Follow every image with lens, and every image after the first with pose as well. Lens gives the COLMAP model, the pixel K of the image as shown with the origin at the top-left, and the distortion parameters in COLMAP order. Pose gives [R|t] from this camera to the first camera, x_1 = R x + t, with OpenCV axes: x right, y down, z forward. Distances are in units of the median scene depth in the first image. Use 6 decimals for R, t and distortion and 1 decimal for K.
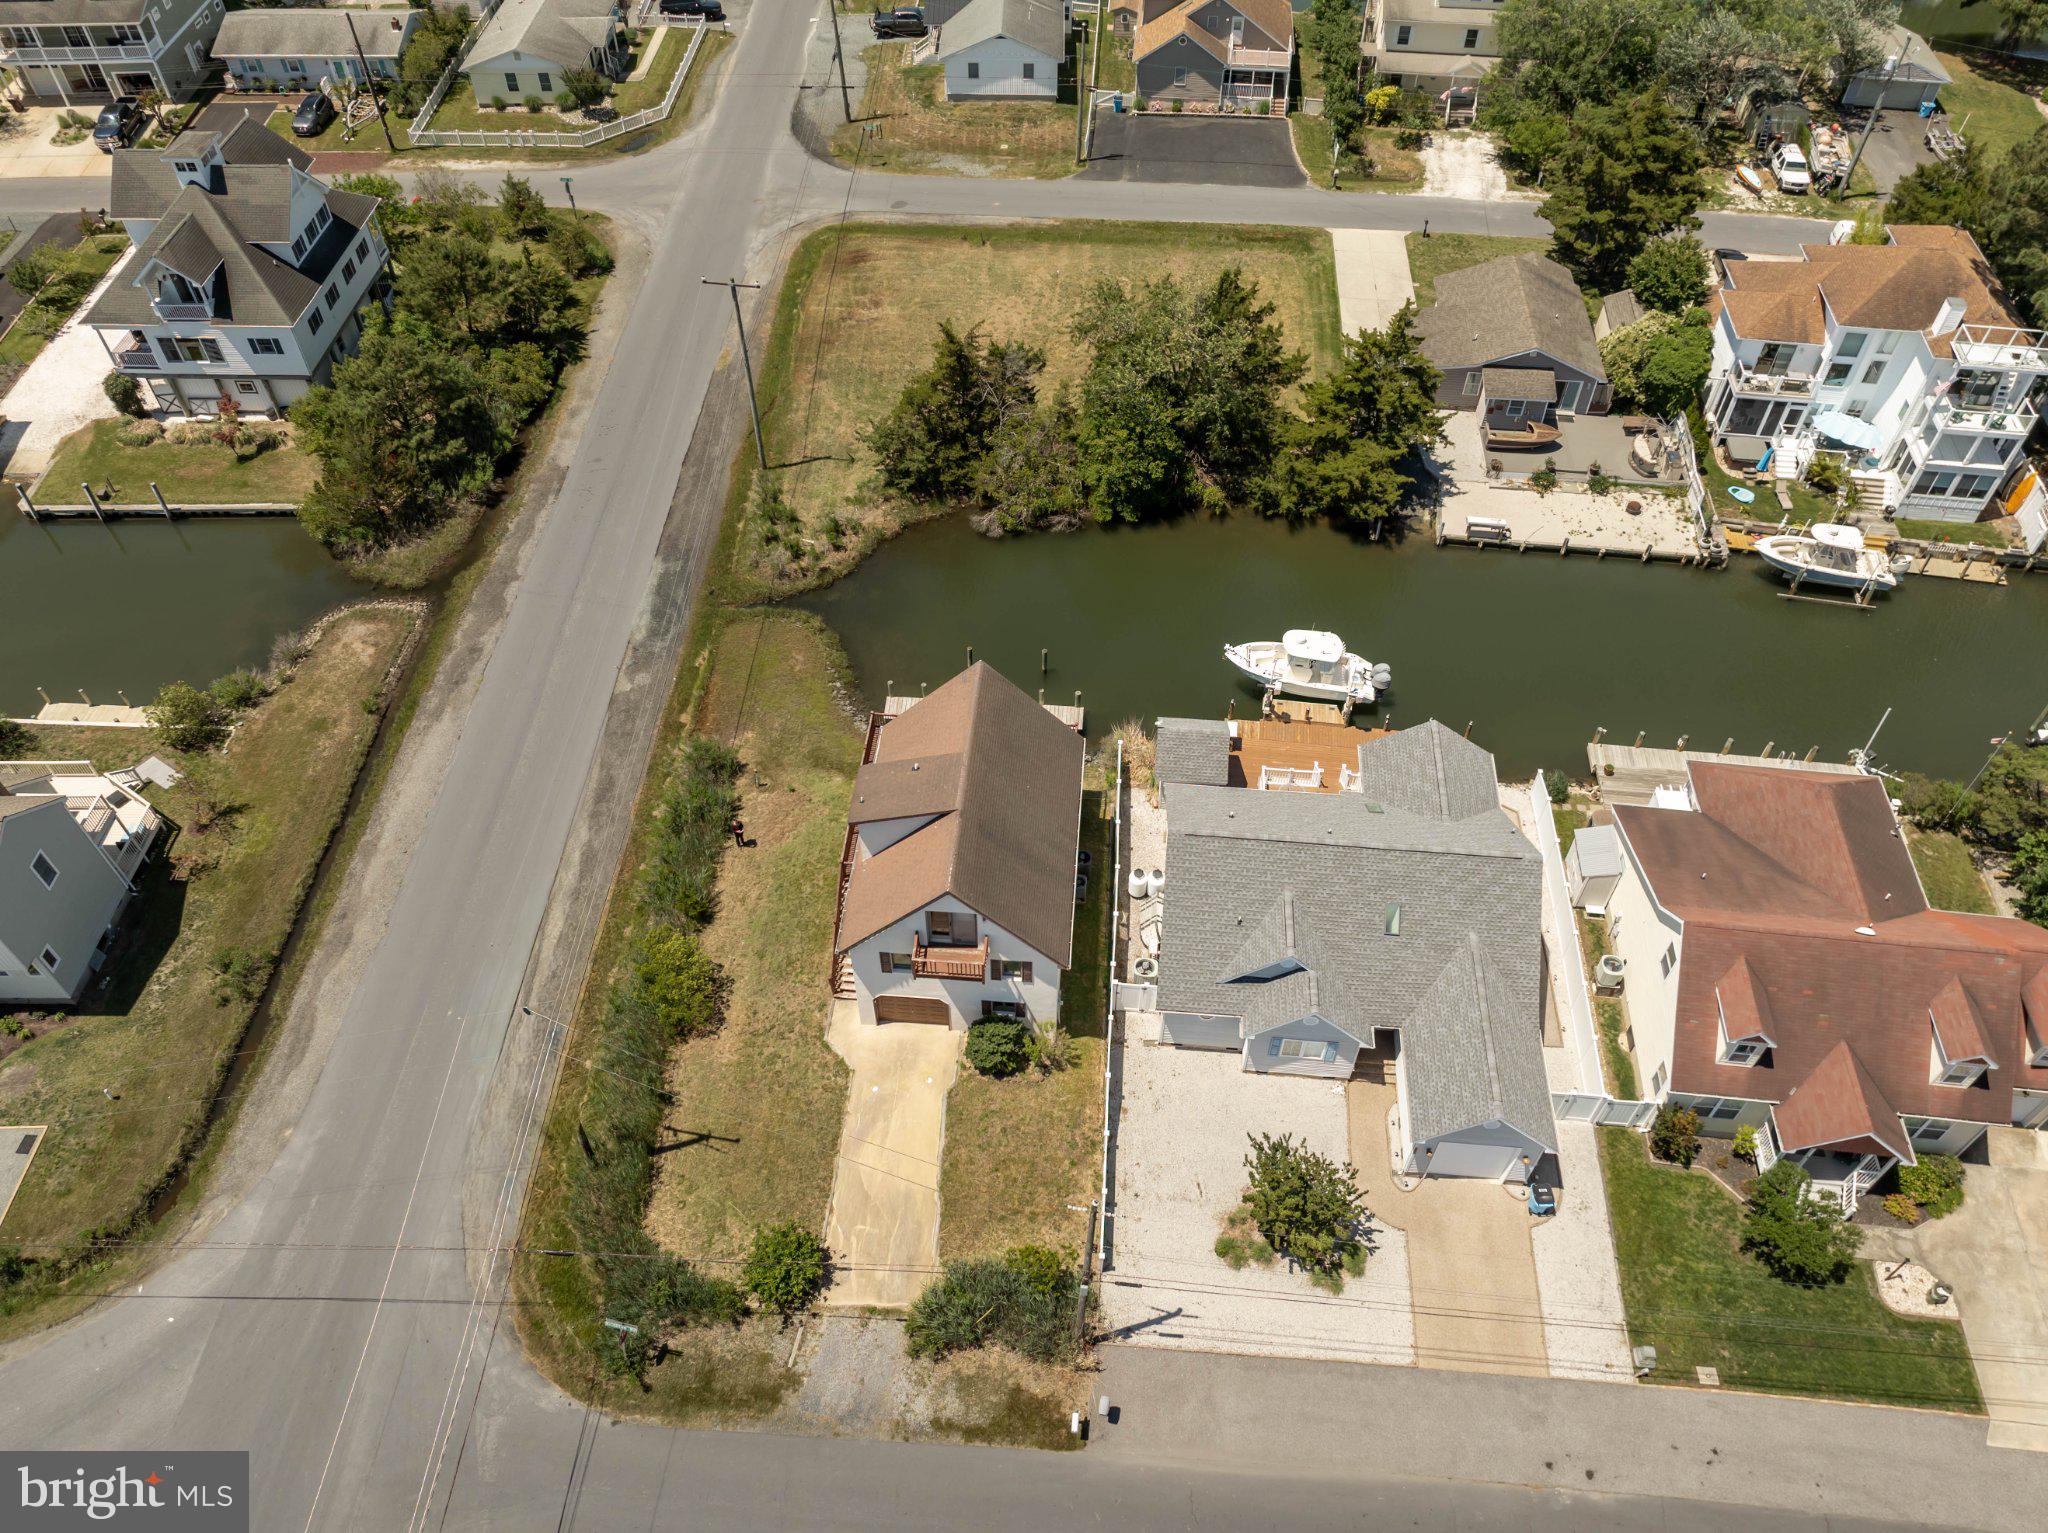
lens RADIAL K [[1443.4, 0, 1034.5], [0, 1443.4, 782.7], [0, 0, 1]] dist [-0.031274, 0.018818]
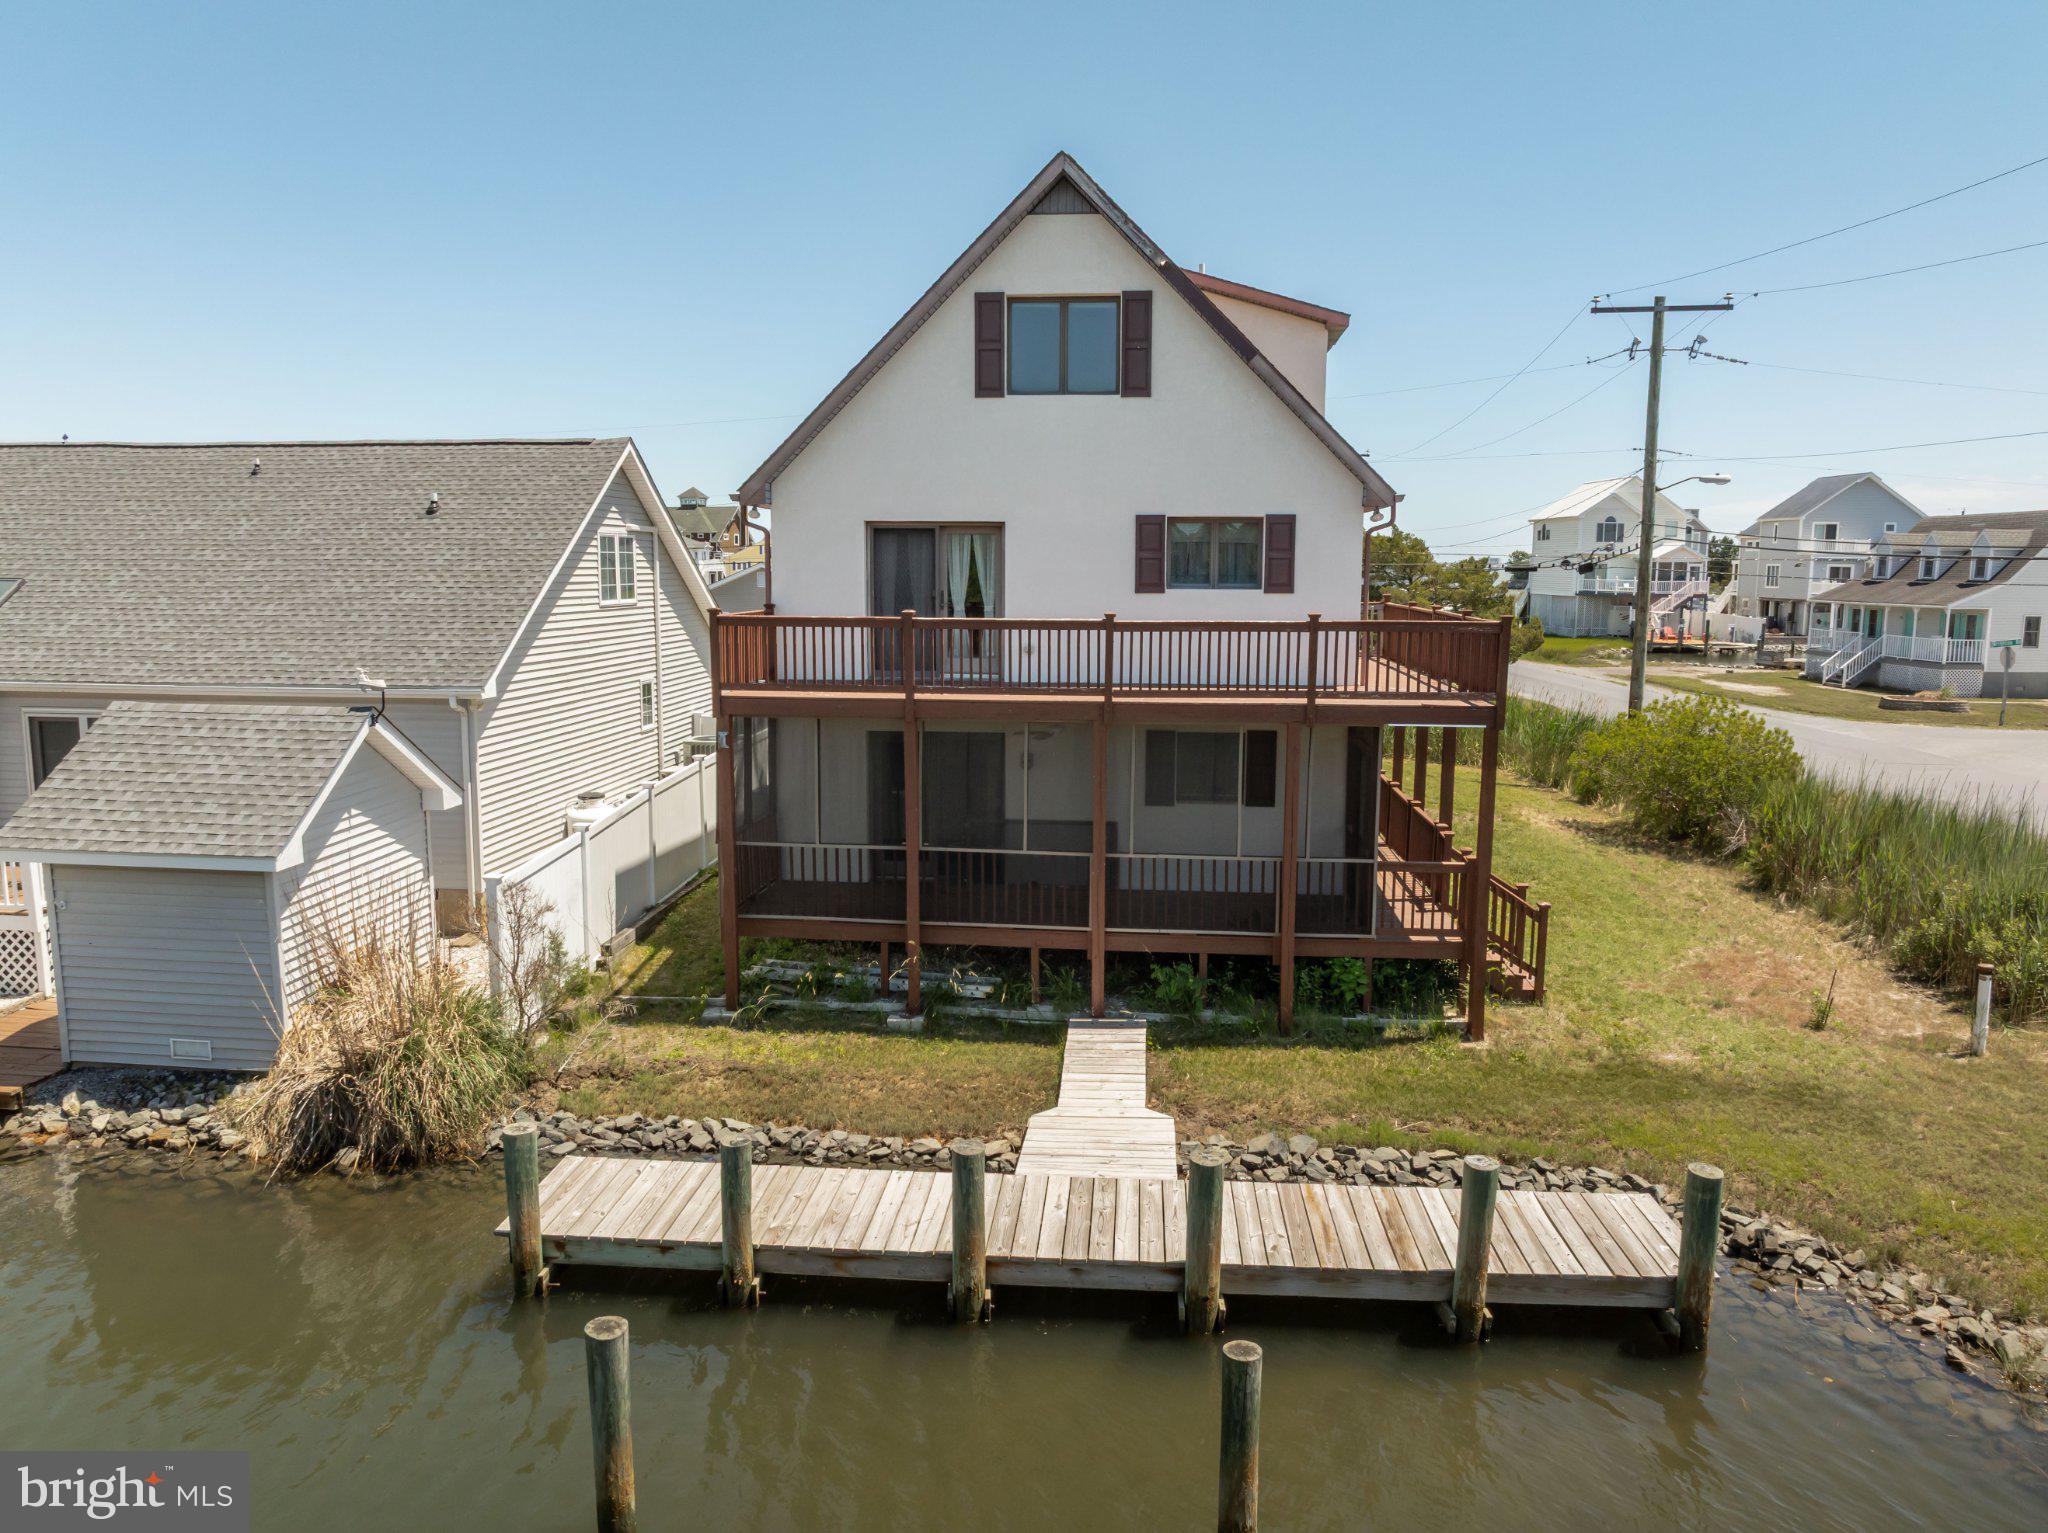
lens RADIAL K [[1443.4, 0, 1020.4], [0, 1443.4, 765.2], [0, 0, 1]] dist [-0.031274, 0.018818]
pose [[-0.999759, -0.012664, 0.017954, -0.033719], [0.007876, 0.556302, 0.830943, -0.258337], [-0.020511, 0.830884, -0.556068, 1.225105]]
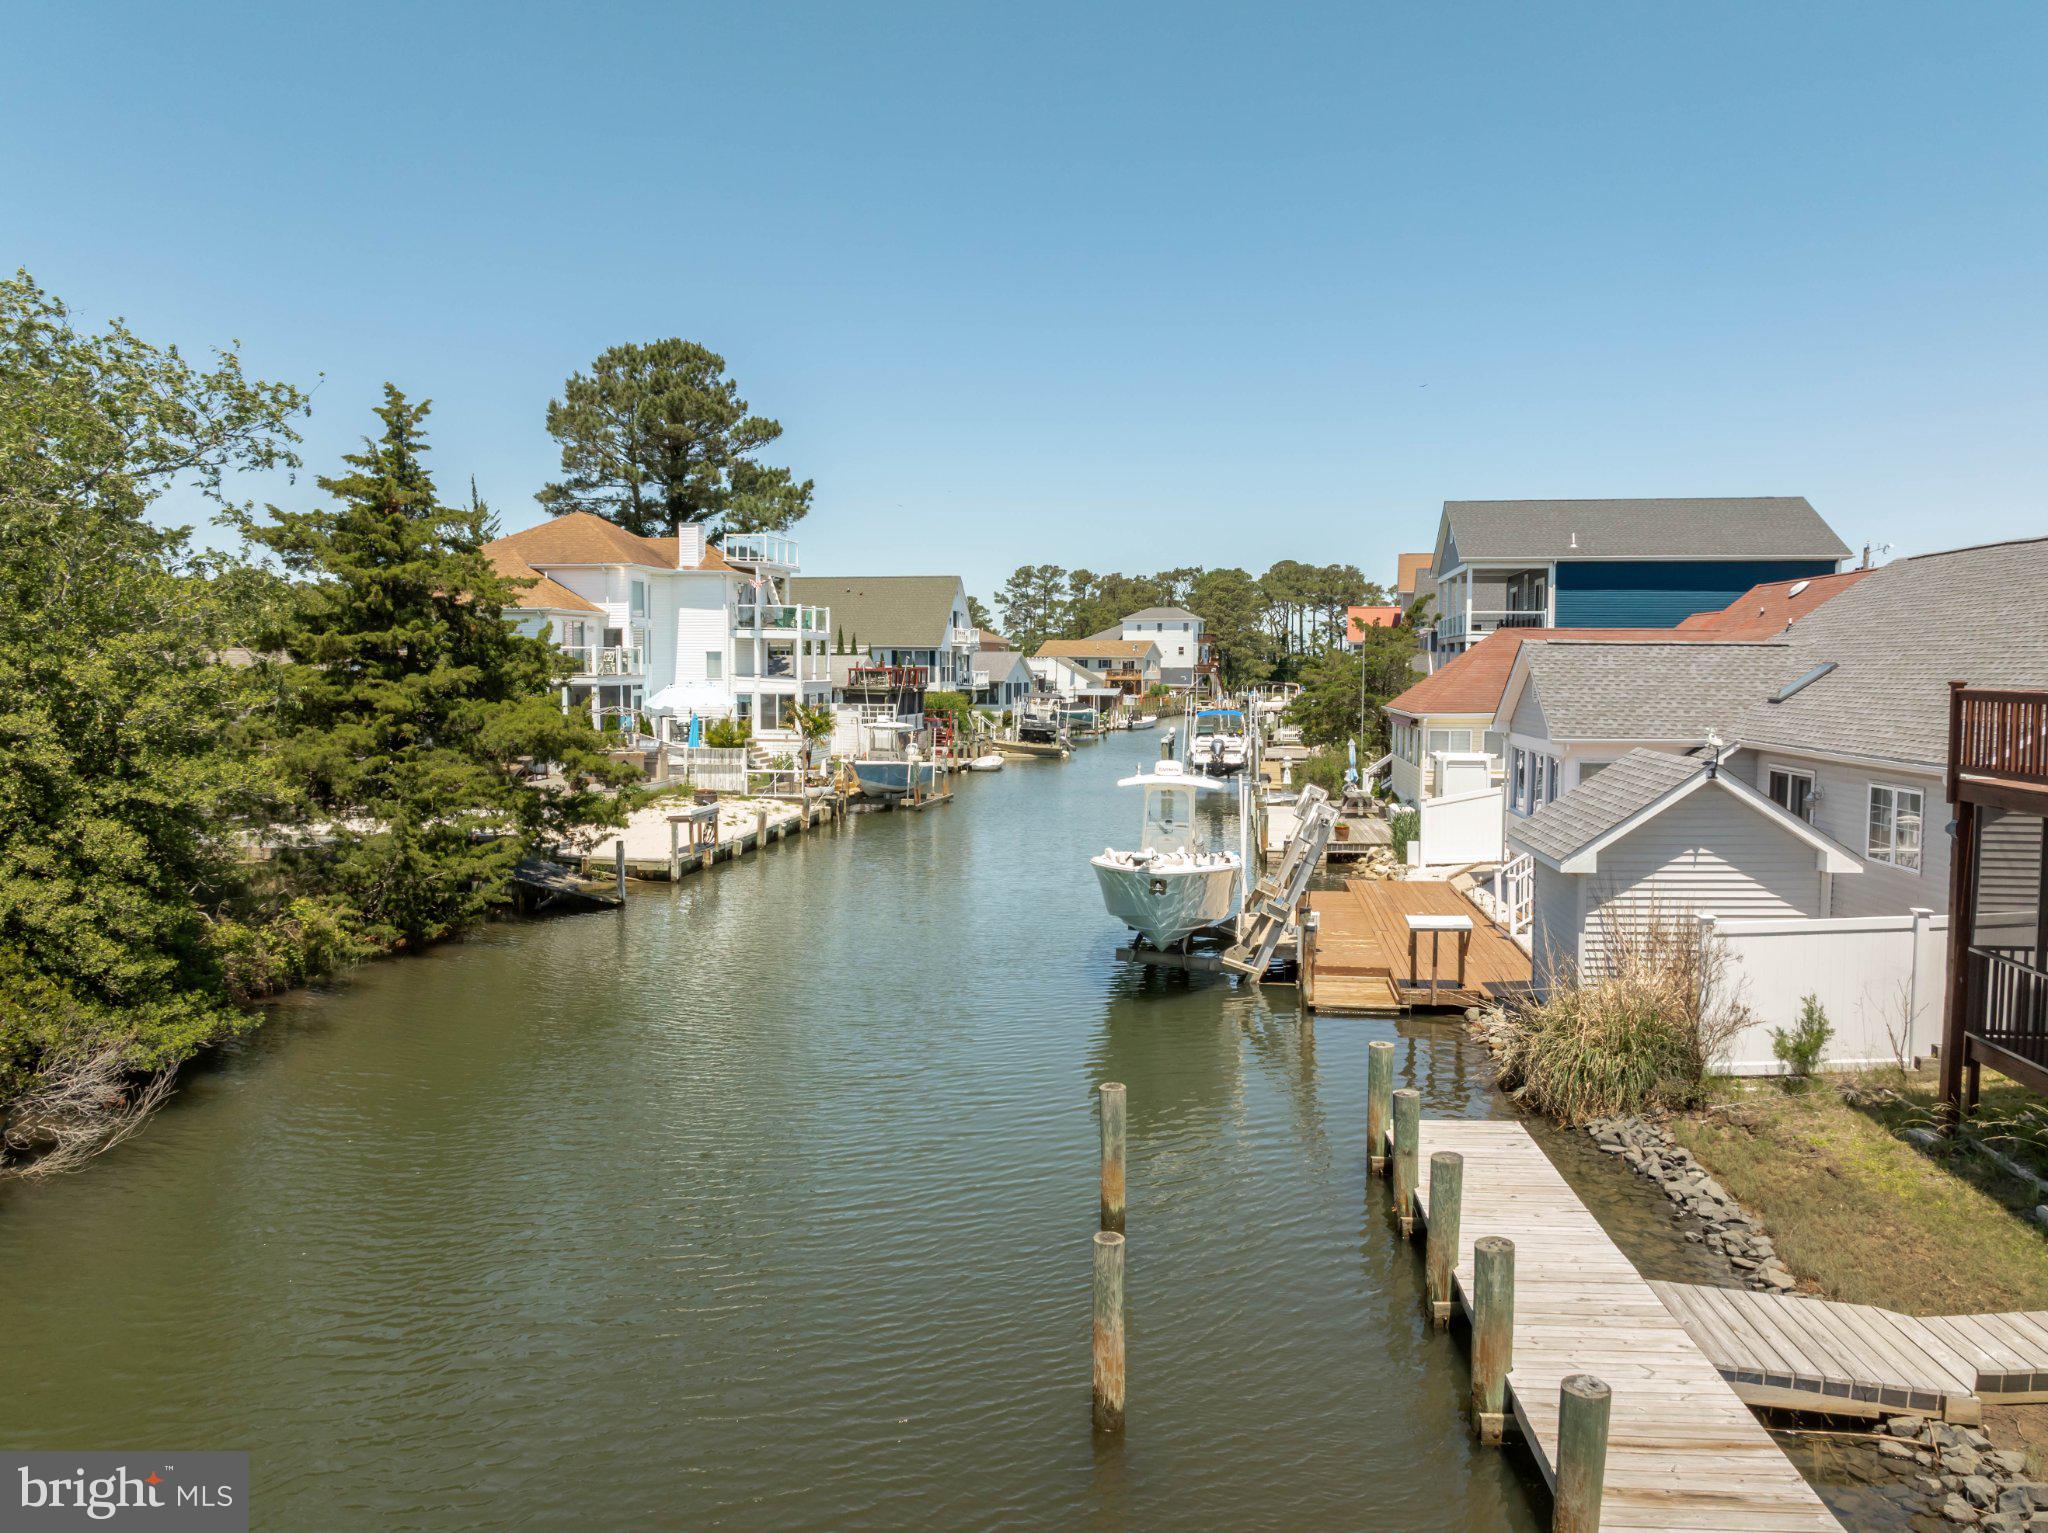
lens RADIAL K [[1443.4, 0, 1031.7], [0, 1443.4, 754.9], [0, 0, 1]] dist [-0.031274, 0.018818]
pose [[0.015001, -0.064492, 0.997805, -0.222550], [0.743041, 0.668479, 0.032035, -0.162378], [-0.669078, 0.740930, 0.057948, 1.148299]]
